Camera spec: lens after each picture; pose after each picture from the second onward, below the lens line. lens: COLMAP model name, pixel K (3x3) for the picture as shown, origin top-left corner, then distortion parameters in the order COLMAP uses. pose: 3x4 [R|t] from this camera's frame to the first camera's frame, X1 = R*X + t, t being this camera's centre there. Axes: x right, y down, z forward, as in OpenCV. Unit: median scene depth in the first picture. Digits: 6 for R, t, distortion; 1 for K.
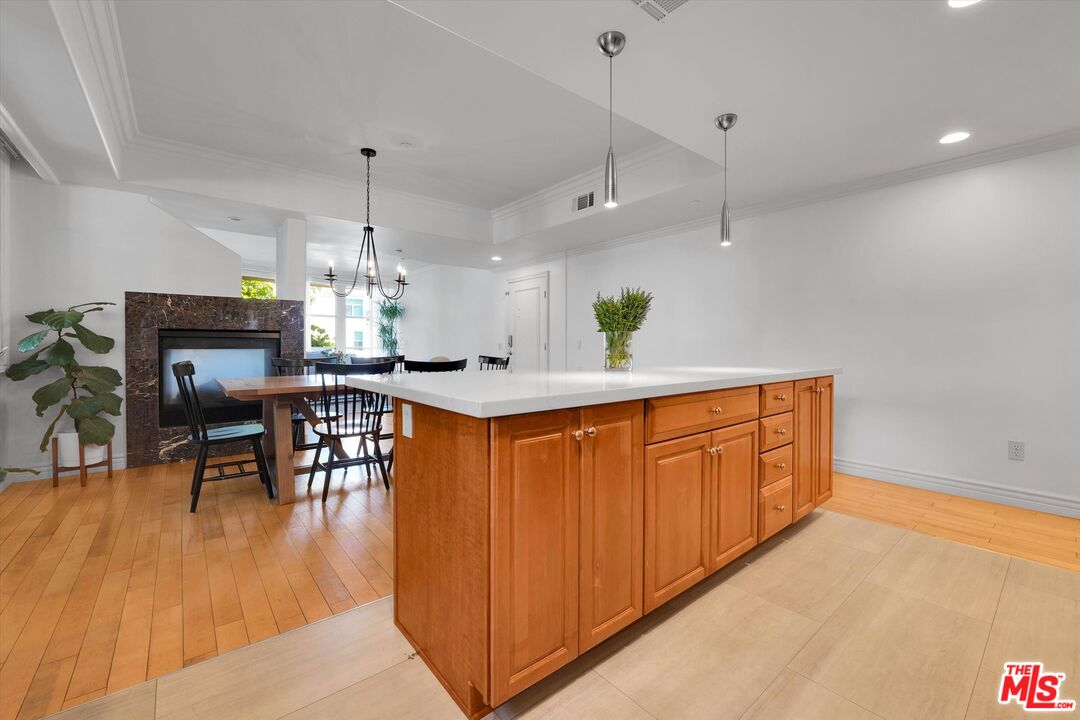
lens RADIAL K [[439.8, 0, 534.1], [0, 439.8, 352.7], [0, 0, 1]] dist [-0.011543, -0.000392]
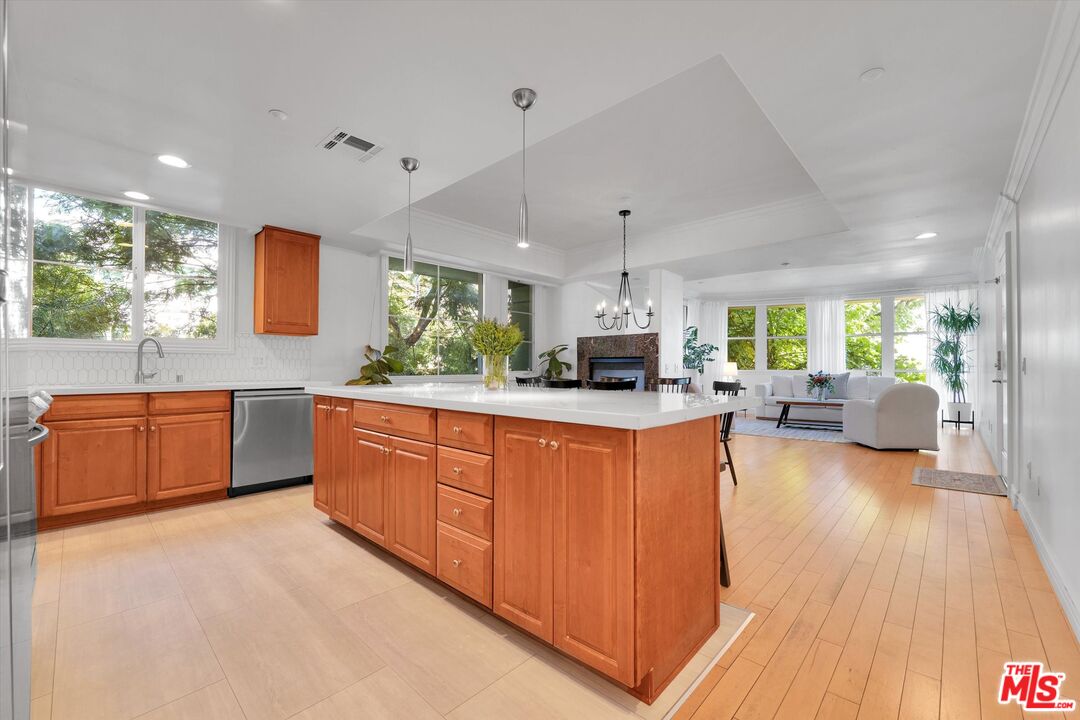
lens RADIAL K [[439.8, 0, 541.4], [0, 439.8, 360.5], [0, 0, 1]] dist [-0.011543, -0.000392]
pose [[0.140506, -0.016866, -0.989936, 0.832932], [-0.018199, 0.999642, -0.019614, -0.007666], [0.989913, 0.020772, 0.140148, 0.606147]]
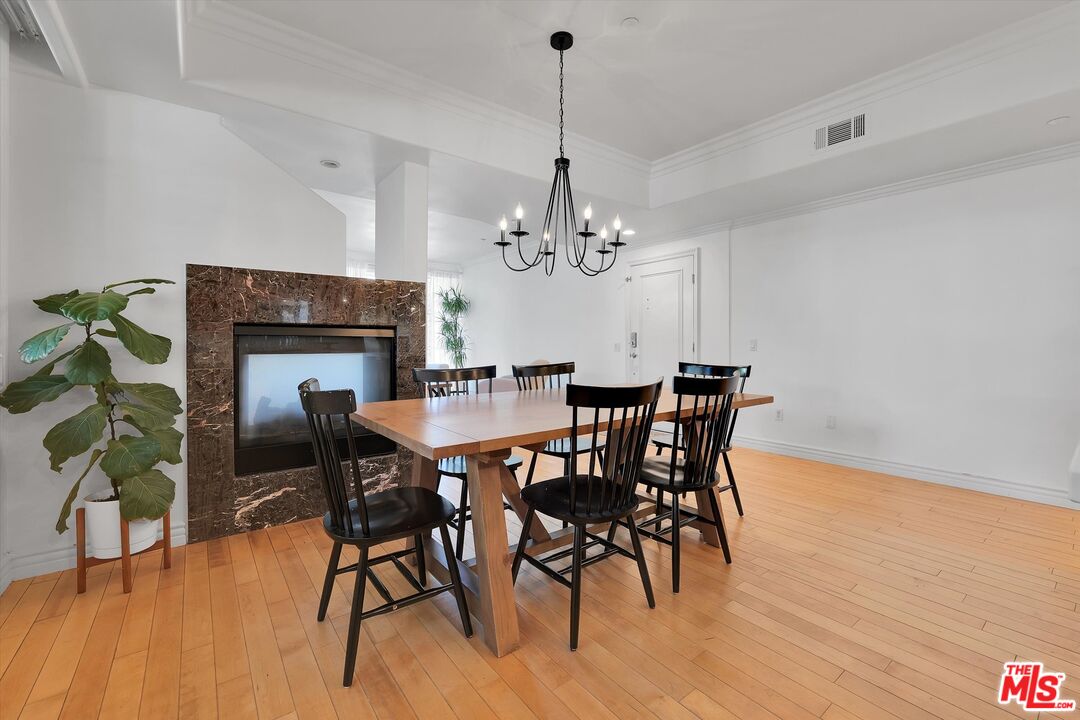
lens RADIAL K [[439.8, 0, 511.2], [0, 439.8, 347.8], [0, 0, 1]] dist [-0.011543, -0.000392]
pose [[0.998895, -0.001042, -0.046996, -0.441670], [0.000778, 0.999984, -0.005636, -0.014689], [0.047001, 0.005593, 0.998879, 0.391310]]
